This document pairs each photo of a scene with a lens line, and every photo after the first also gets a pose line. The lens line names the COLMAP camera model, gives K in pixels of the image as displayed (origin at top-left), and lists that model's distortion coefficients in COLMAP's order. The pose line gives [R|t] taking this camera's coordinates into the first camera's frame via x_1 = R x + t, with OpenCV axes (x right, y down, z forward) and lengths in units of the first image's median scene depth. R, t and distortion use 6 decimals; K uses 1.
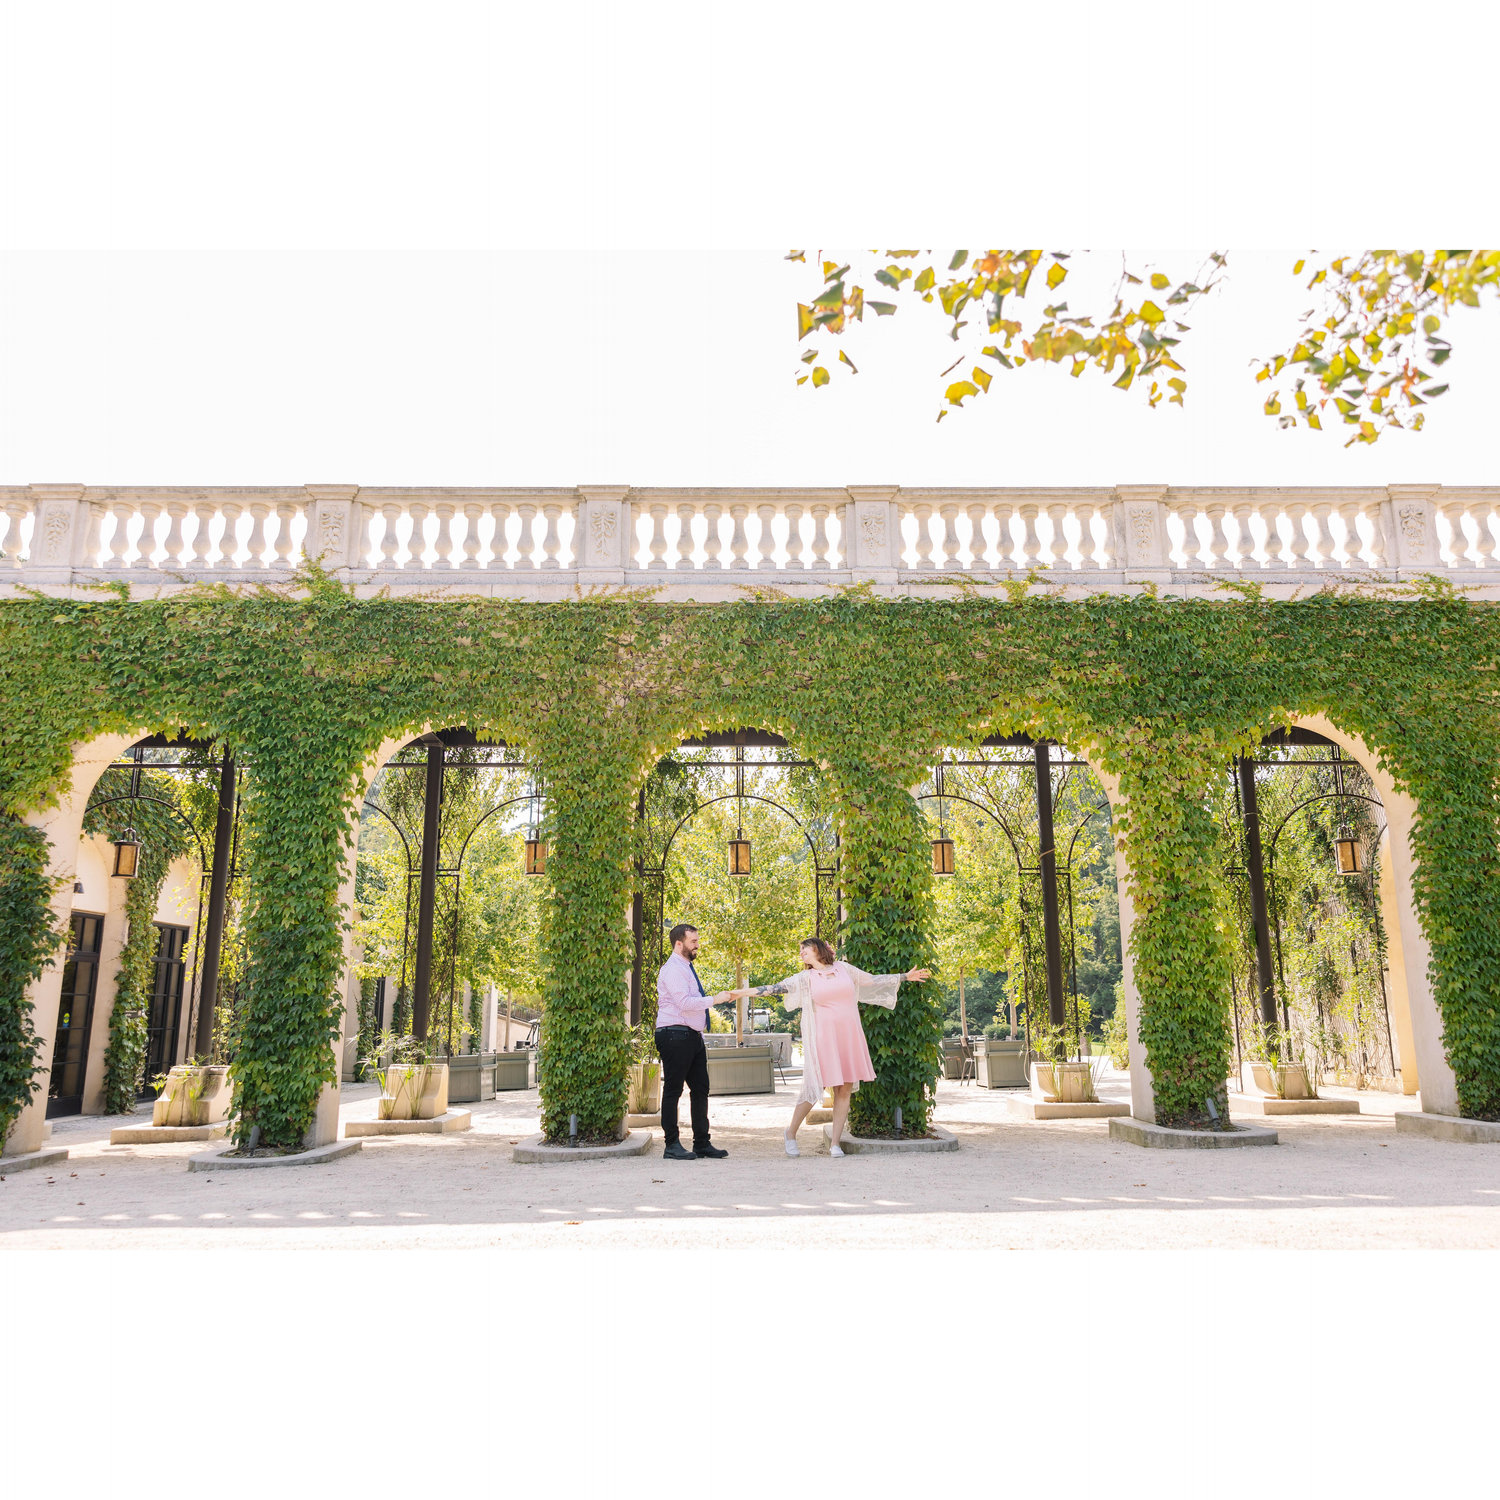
lens RADIAL K [[1196.8, 0, 750.0], [0, 1196.8, 750.0], [0, 0, 1]] dist [0.006822, 0.005311]
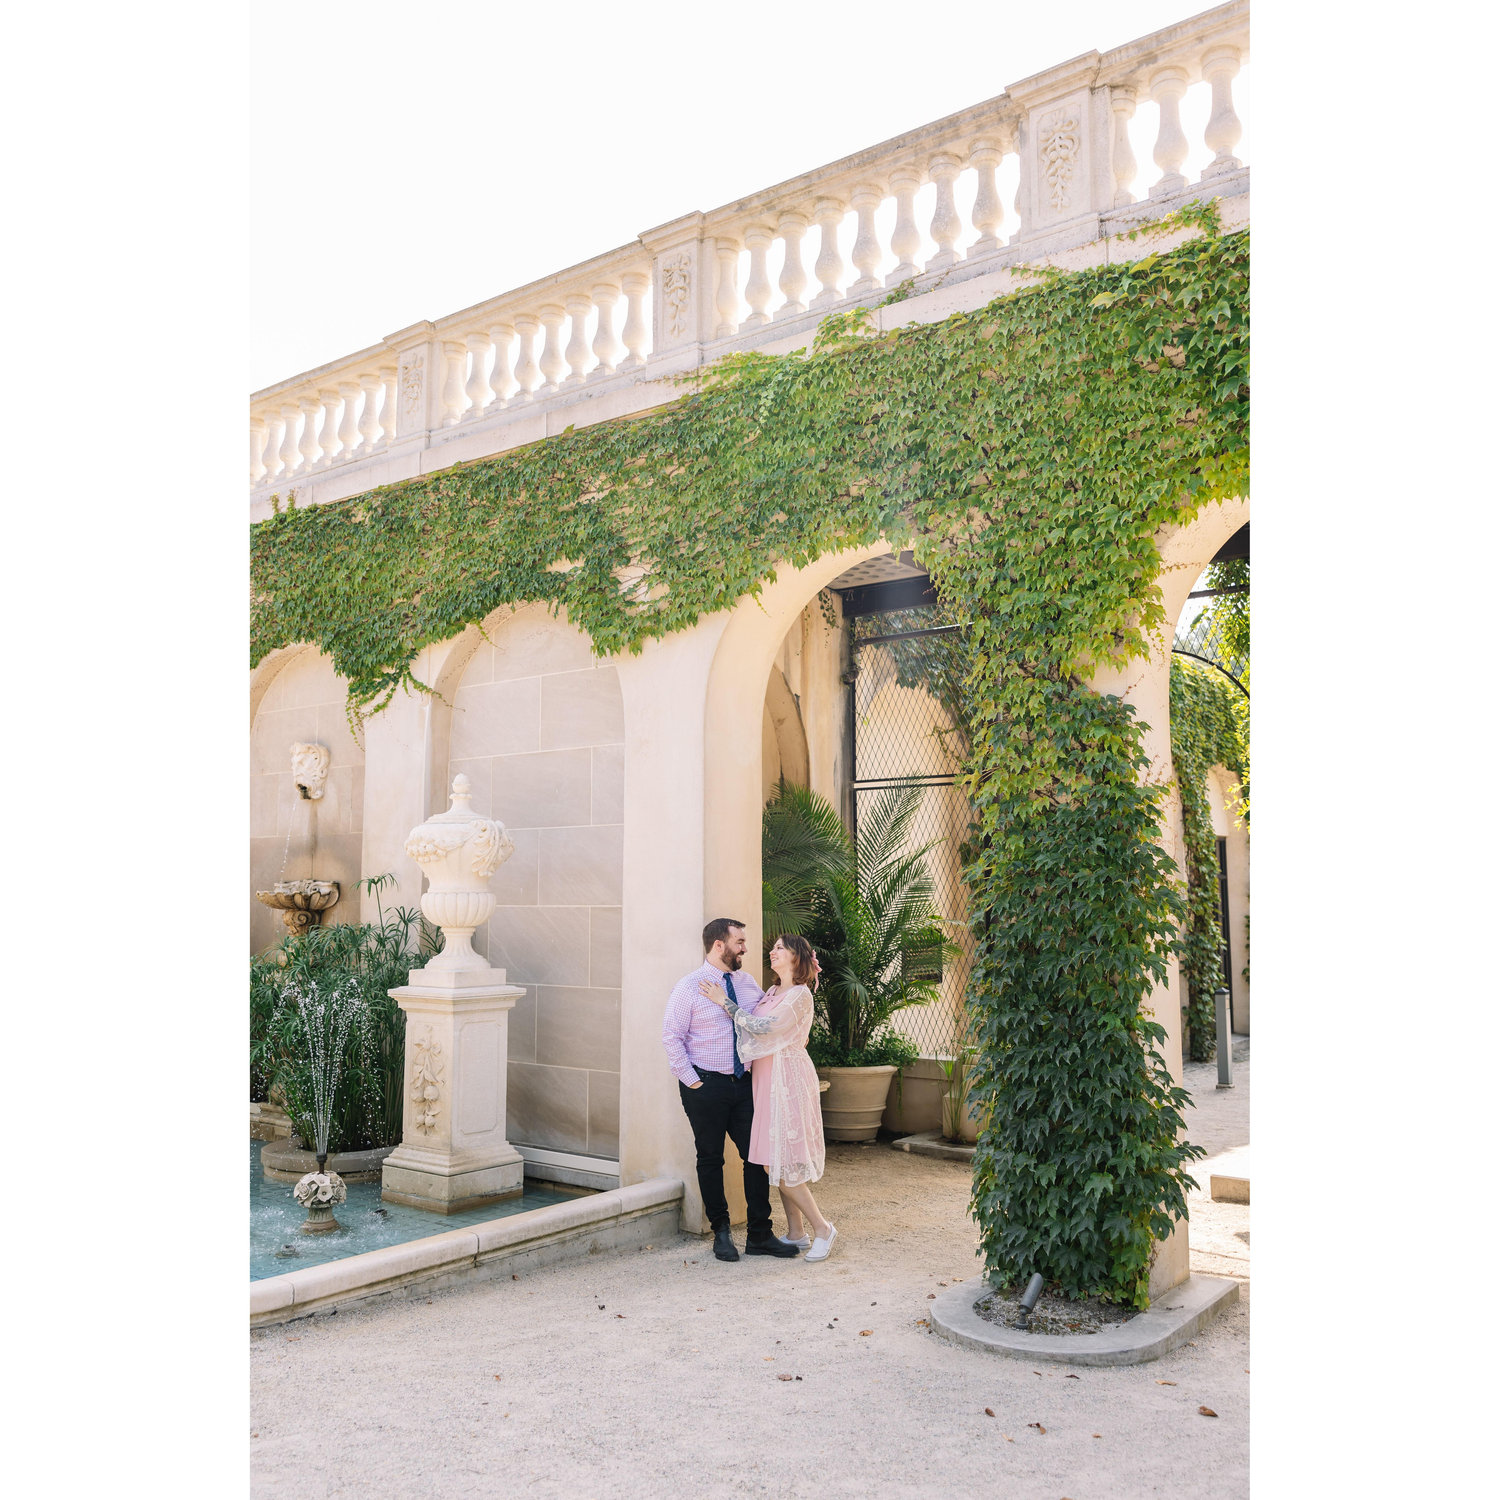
lens RADIAL K [[1196.8, 0, 750.0], [0, 1196.8, 750.0], [0, 0, 1]] dist [0.006822, 0.005311]
pose [[0.801344, -0.071767, -0.593883, -0.404312], [0.131056, 0.989721, 0.057235, 0.035776], [0.583672, -0.123696, 0.802513, 0.468440]]
